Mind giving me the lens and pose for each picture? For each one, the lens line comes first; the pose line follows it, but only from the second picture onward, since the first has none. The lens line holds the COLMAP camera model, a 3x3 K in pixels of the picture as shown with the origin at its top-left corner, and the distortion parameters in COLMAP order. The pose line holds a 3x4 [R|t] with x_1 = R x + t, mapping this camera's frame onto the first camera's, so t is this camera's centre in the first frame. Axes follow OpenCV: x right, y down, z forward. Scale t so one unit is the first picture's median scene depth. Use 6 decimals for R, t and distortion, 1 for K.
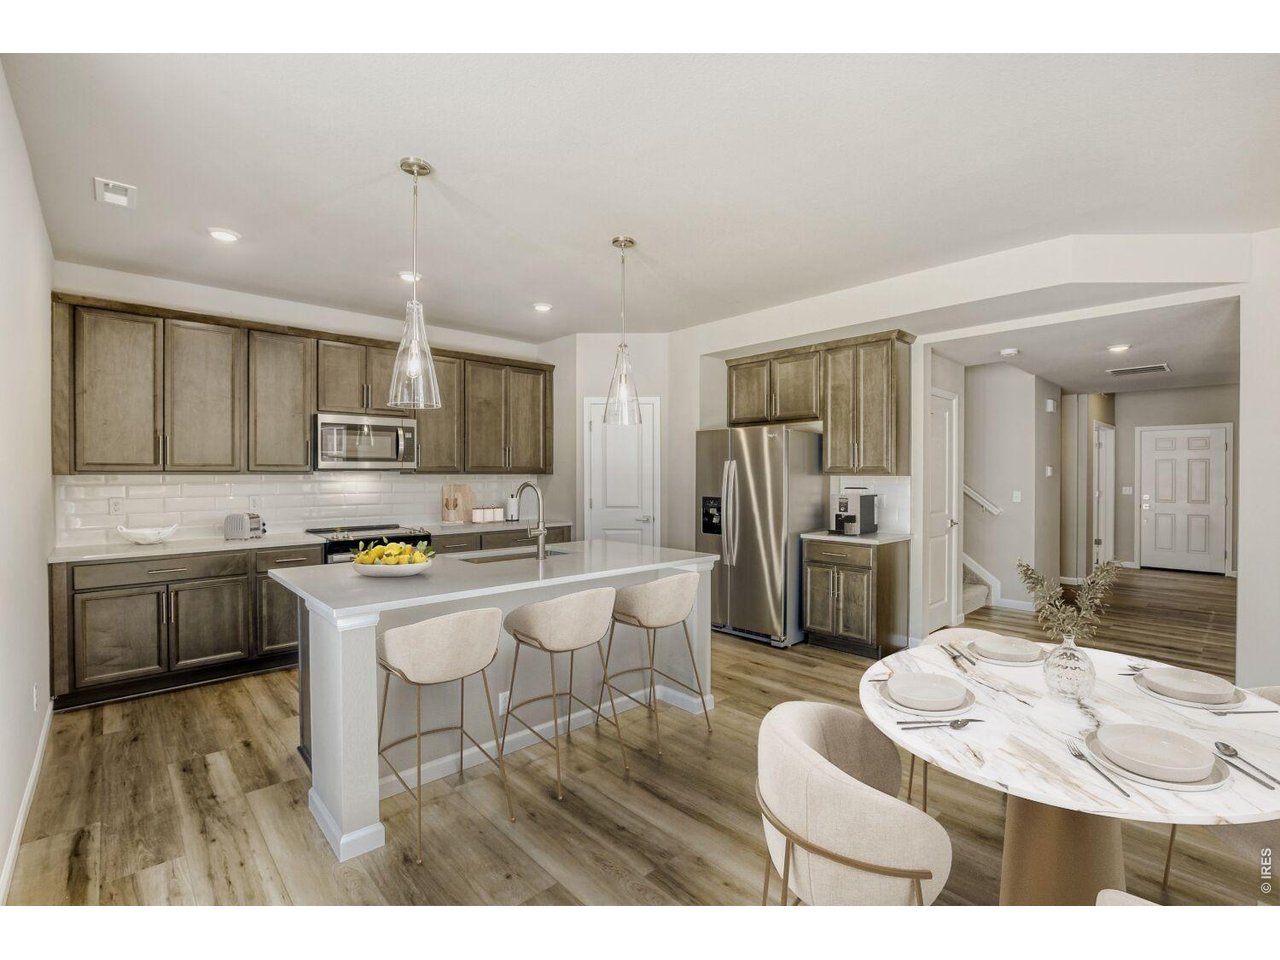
lens RADIAL K [[590.5, 0, 640.0], [0, 590.5, 480.0], [0, 0, 1]] dist [-0.001145, 0.000300]
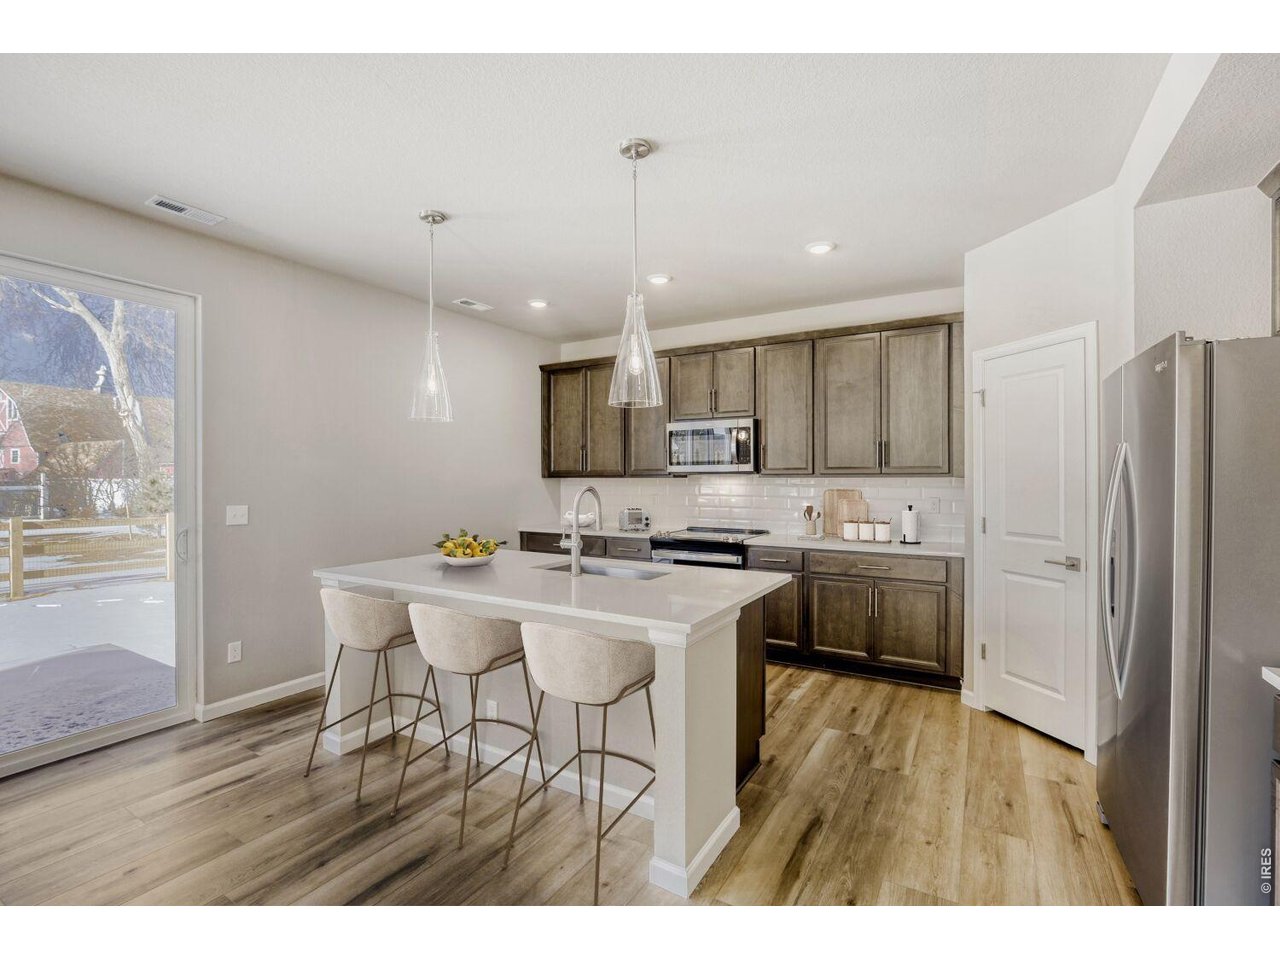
lens RADIAL K [[590.5, 0, 640.0], [0, 590.5, 480.0], [0, 0, 1]] dist [-0.001145, 0.000300]
pose [[0.301020, 0.000917, -0.953617, 0.546588], [-0.006096, 0.999981, -0.000963, -0.003407], [0.953598, 0.006103, 0.301020, 0.658785]]
